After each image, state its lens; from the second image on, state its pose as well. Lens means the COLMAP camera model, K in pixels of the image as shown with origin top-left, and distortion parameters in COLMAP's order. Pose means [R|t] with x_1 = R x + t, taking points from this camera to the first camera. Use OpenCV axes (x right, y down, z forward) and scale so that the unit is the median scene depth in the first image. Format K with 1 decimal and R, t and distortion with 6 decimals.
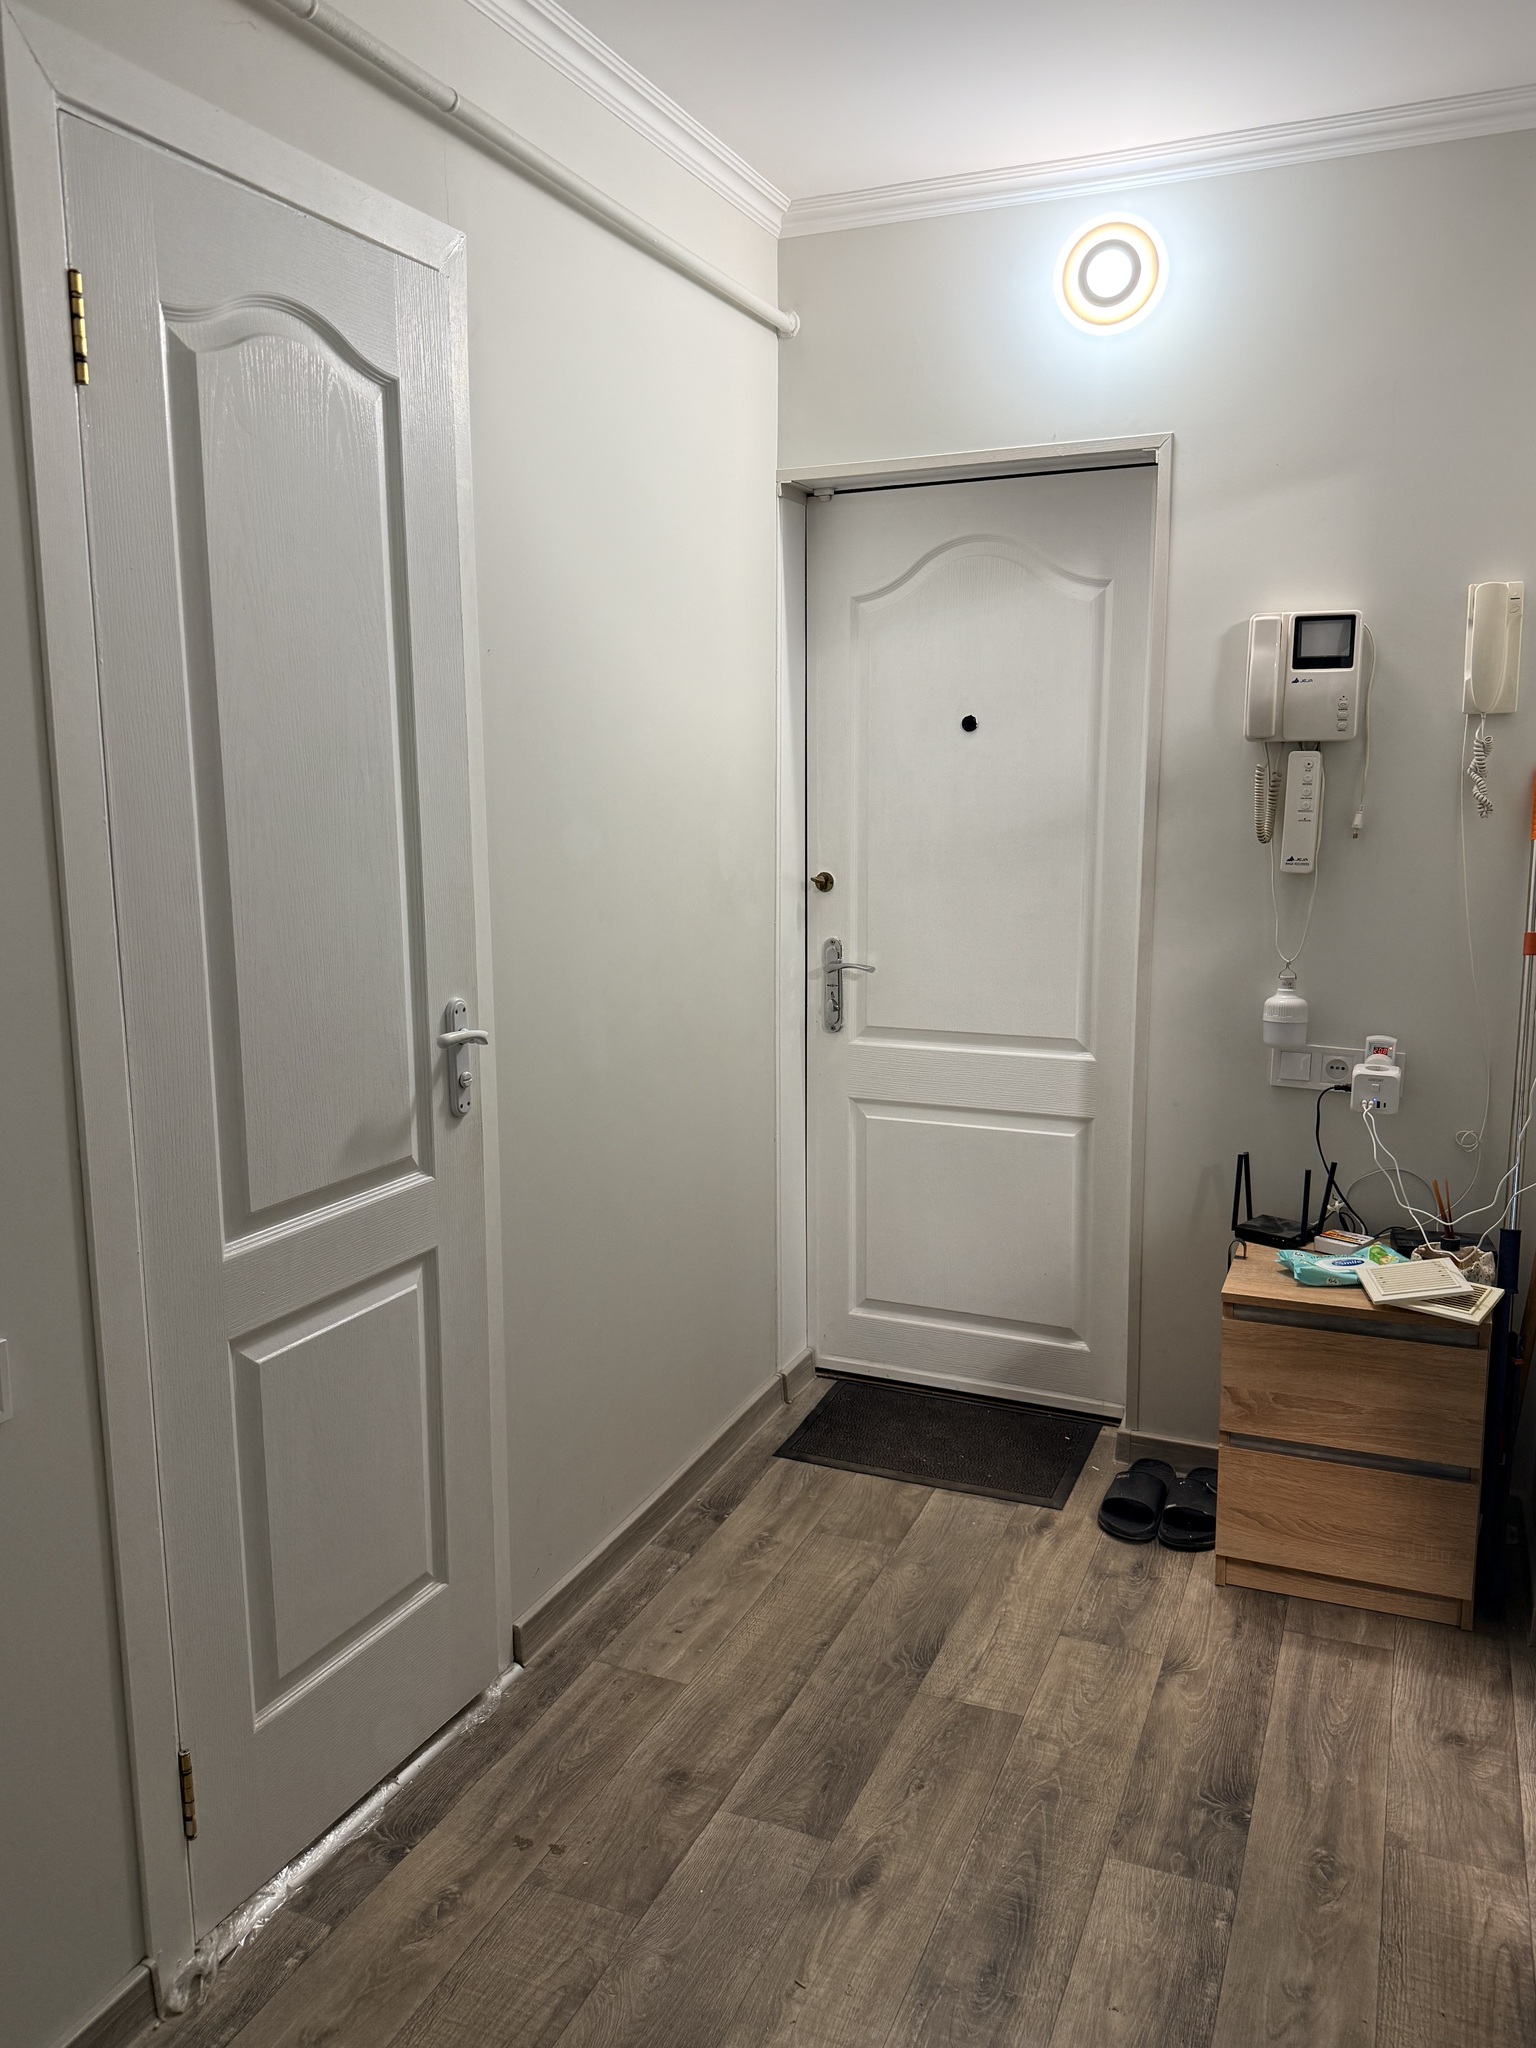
lens RADIAL K [[1509.6, 0, 766.8], [0, 1509.6, 1015.6], [0, 0, 1]] dist [0.025278, -0.058528]
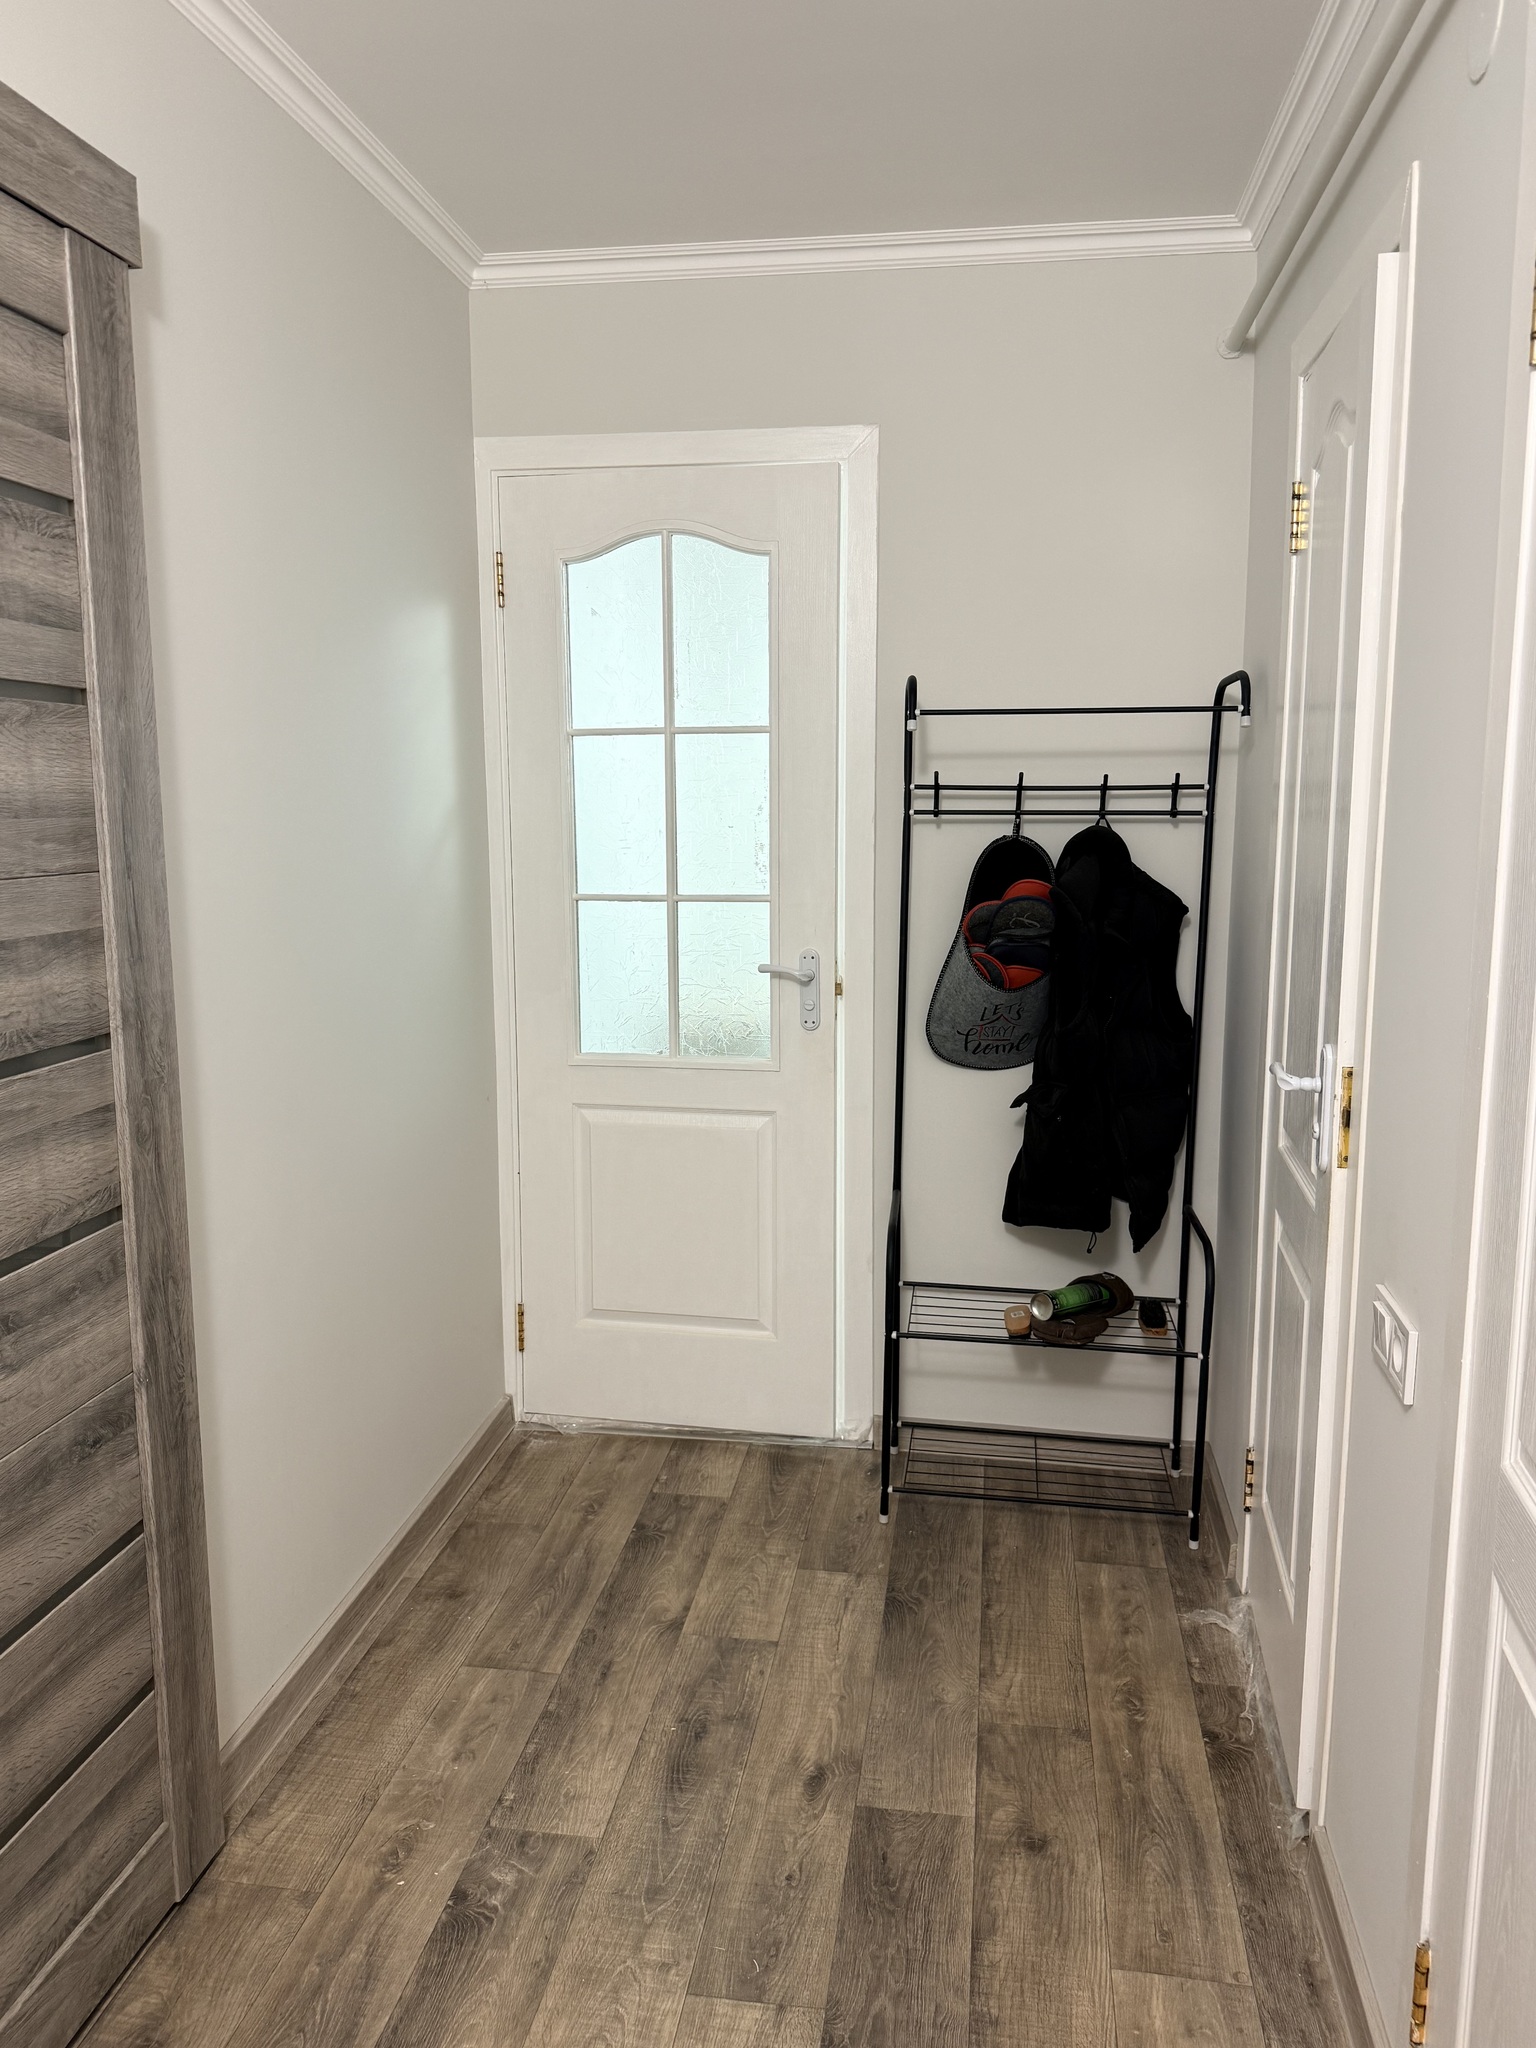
lens RADIAL K [[1509.6, 0, 764.7], [0, 1509.6, 1023.3], [0, 0, 1]] dist [0.025278, -0.058528]
pose [[-0.968098, 0.051643, -0.245192, 0.331931], [-0.025796, 0.952791, 0.302531, -0.295681], [0.249240, 0.299204, -0.921062, 1.767138]]
